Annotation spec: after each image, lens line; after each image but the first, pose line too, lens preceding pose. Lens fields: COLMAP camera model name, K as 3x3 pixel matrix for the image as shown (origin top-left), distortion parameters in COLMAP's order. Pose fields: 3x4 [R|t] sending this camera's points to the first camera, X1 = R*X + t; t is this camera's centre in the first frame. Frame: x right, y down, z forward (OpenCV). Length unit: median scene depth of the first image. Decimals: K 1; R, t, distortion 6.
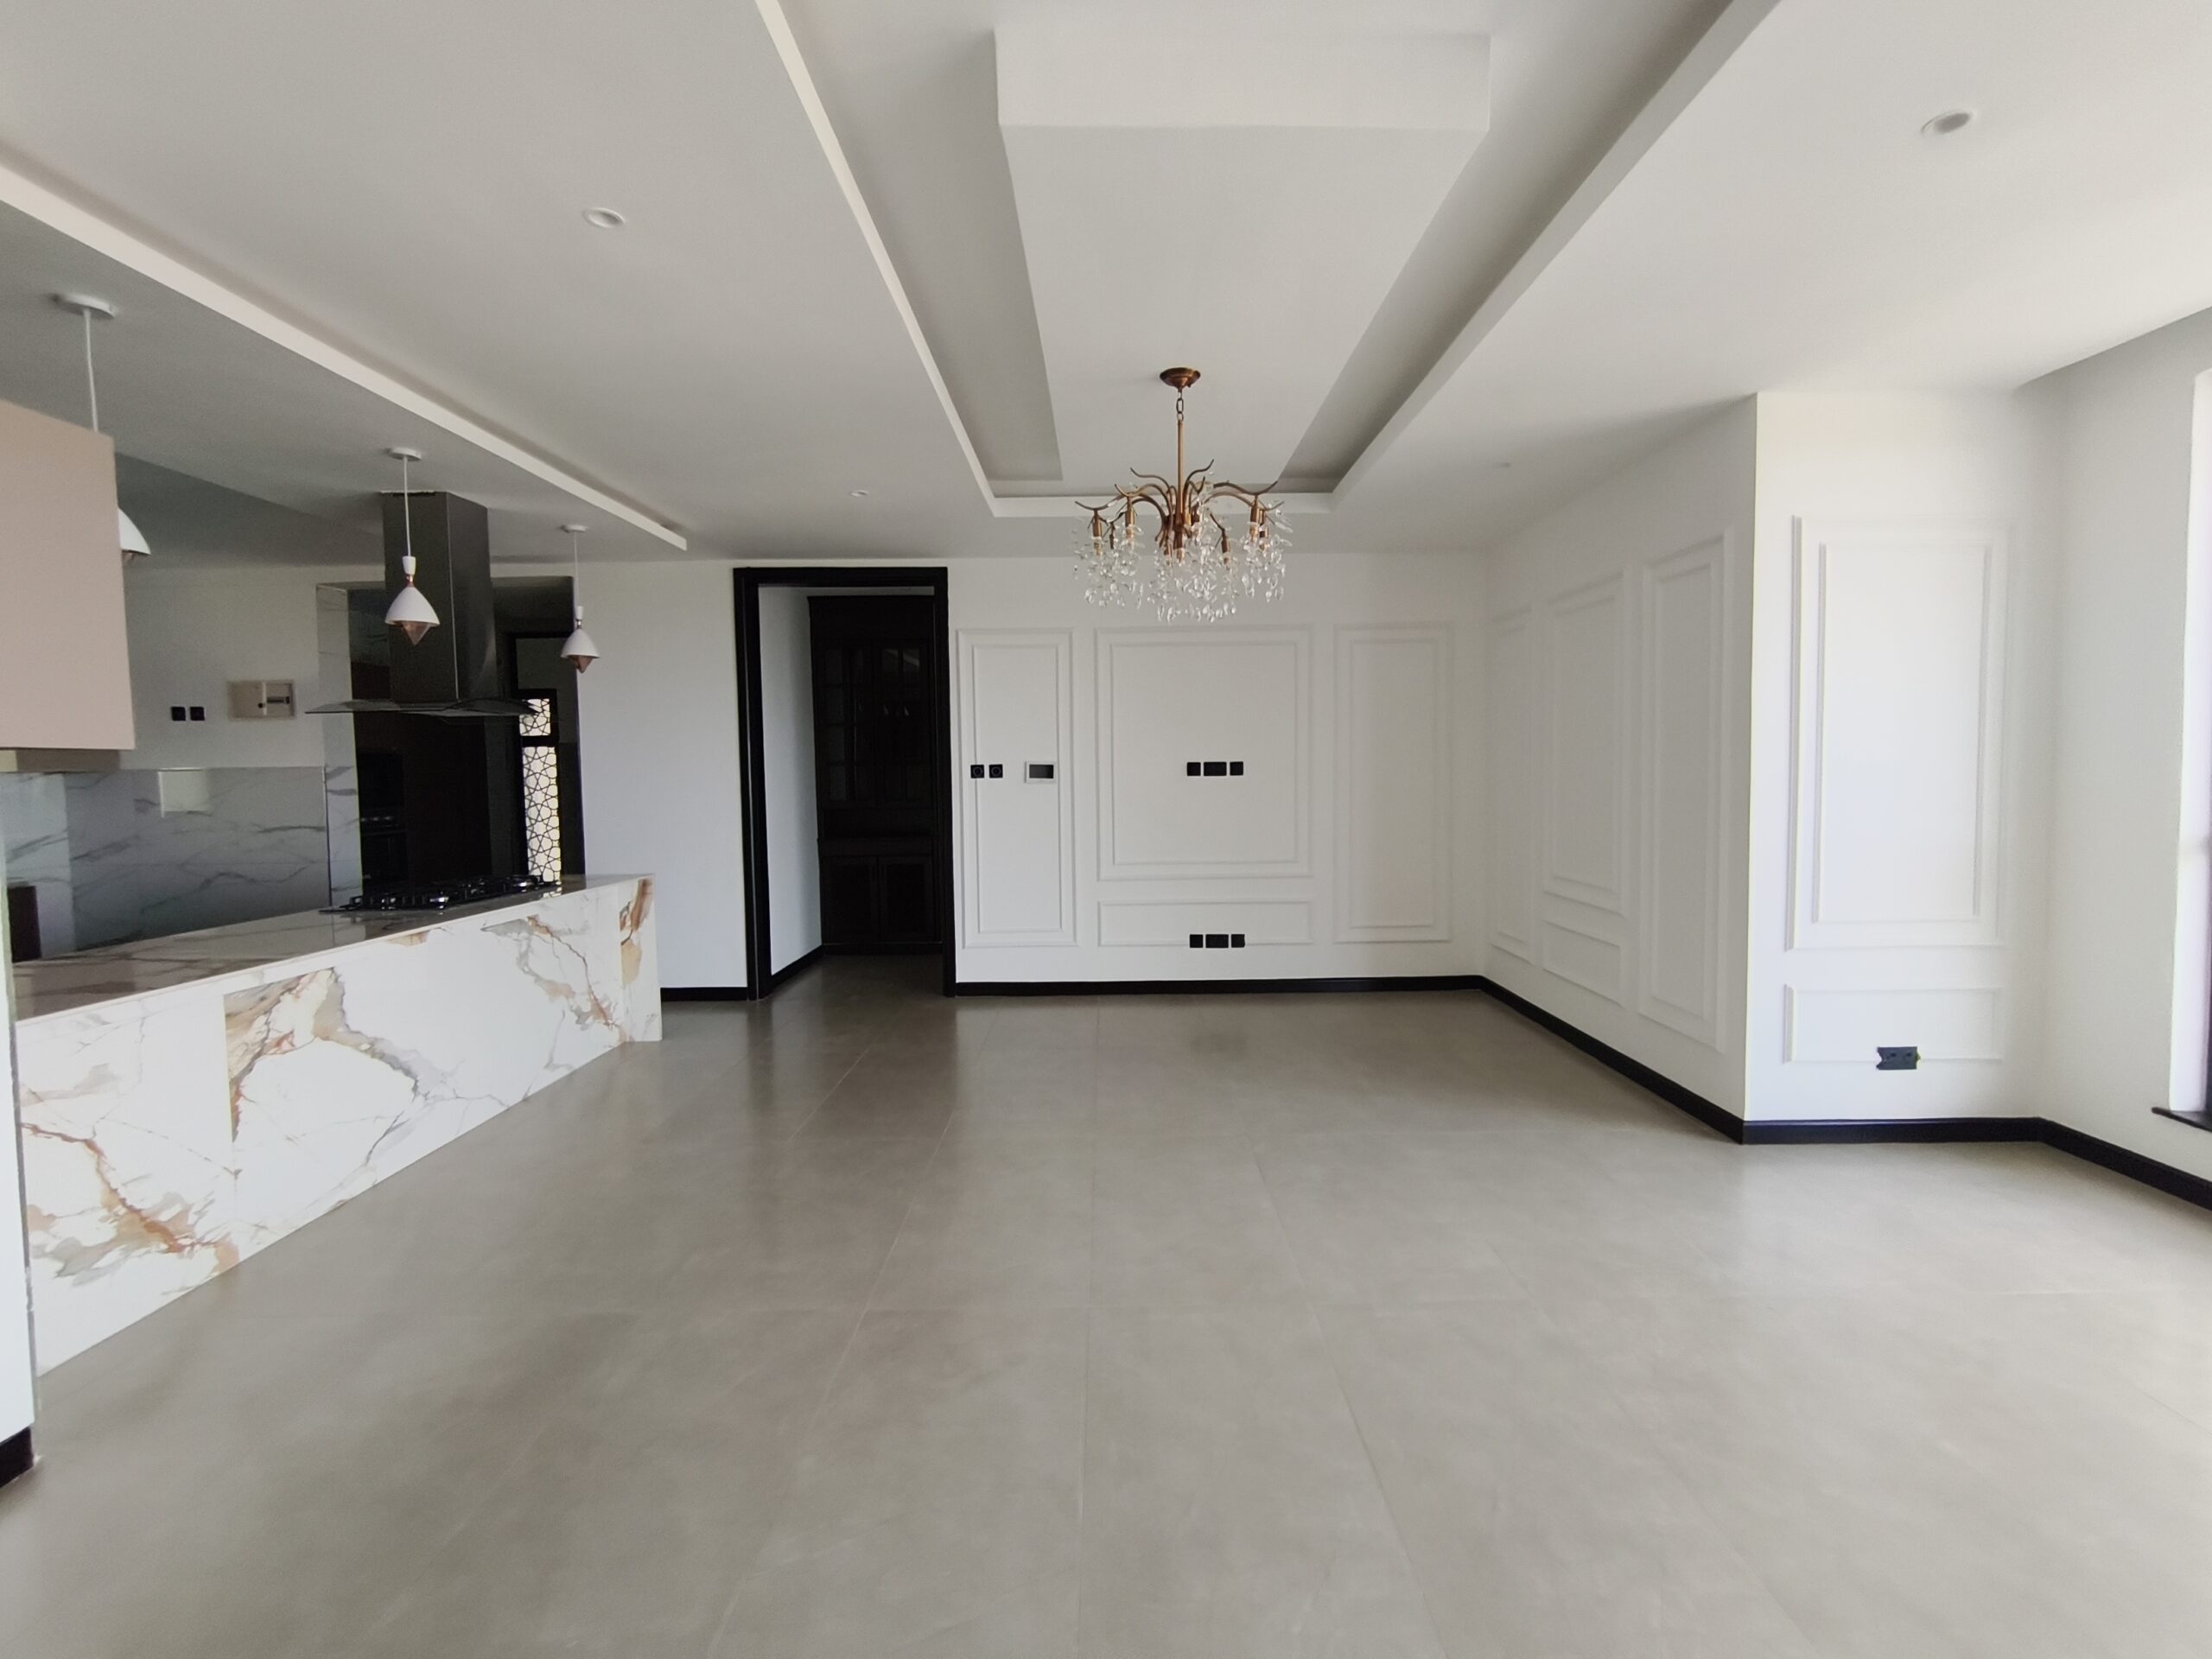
lens RADIAL K [[975.9, 0, 1112.1], [0, 975.9, 829.1], [0, 0, 1]] dist [0.004439, 0.001080]
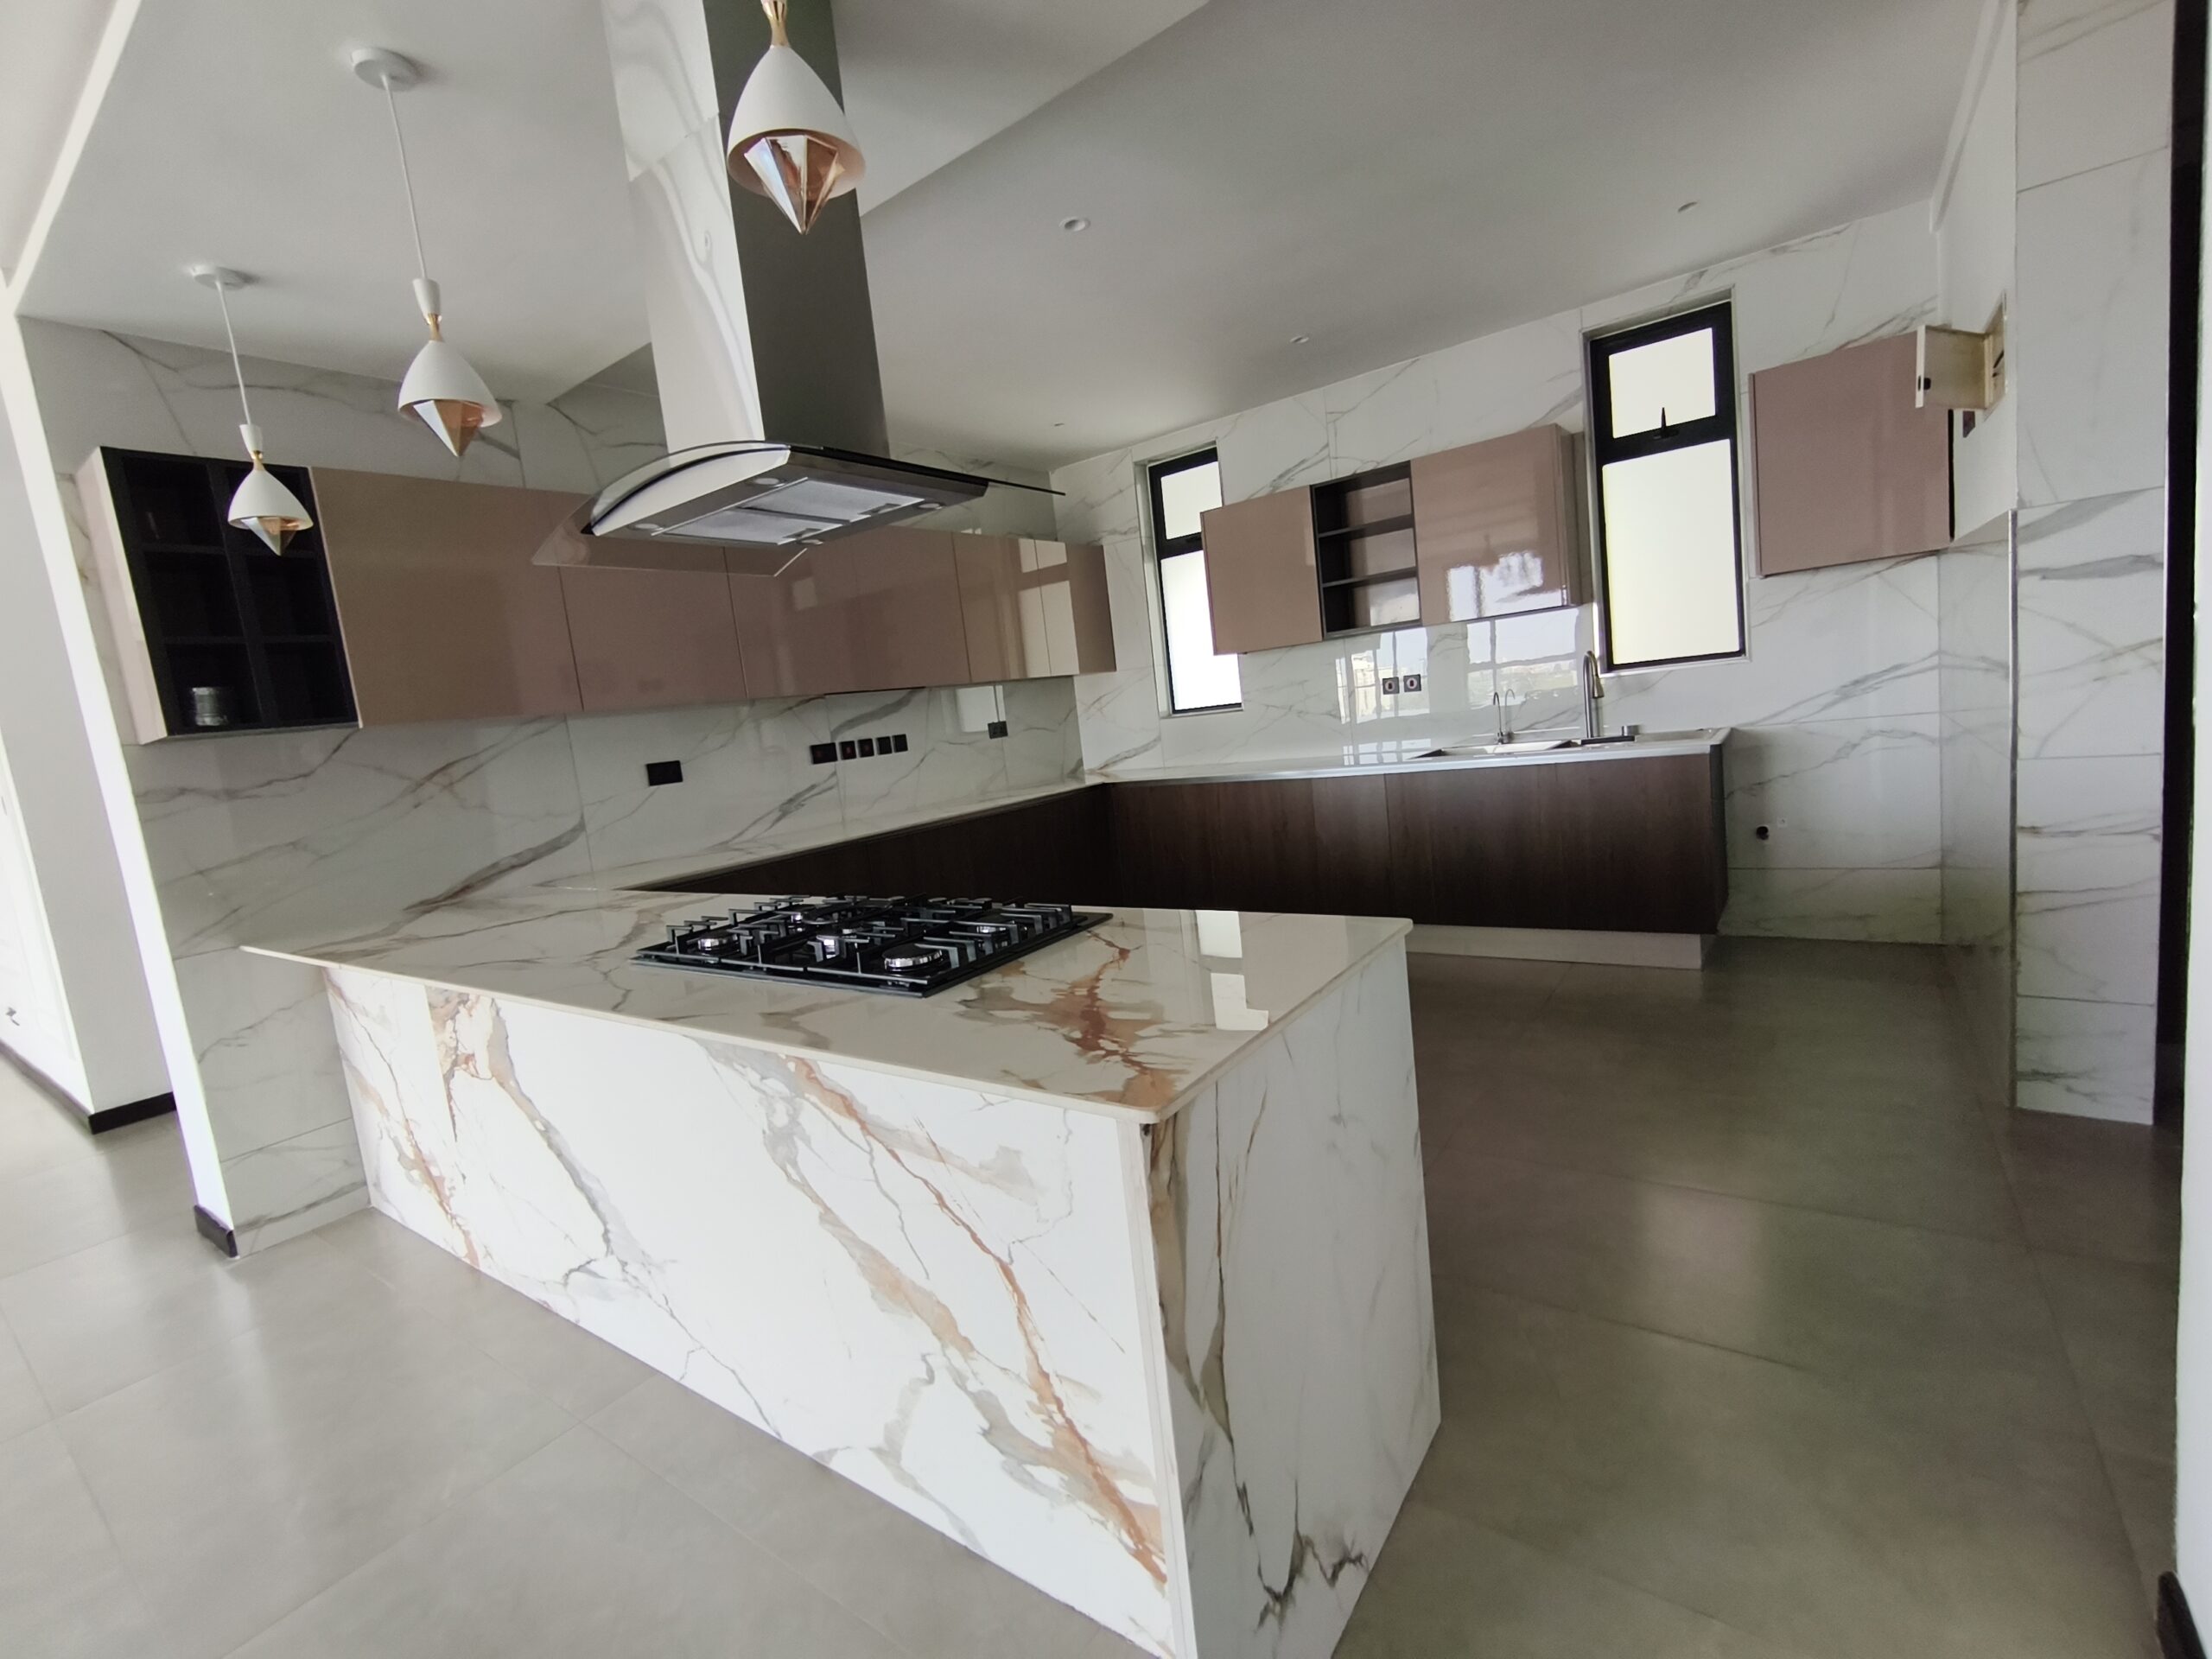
lens RADIAL K [[975.9, 0, 1102.1], [0, 975.9, 832.3], [0, 0, 1]] dist [0.004439, 0.001080]
pose [[-0.581062, 0.185160, -0.792516, -0.514925], [0.070862, 0.981588, 0.177379, -0.061277], [0.810768, 0.046909, -0.583485, 1.727222]]
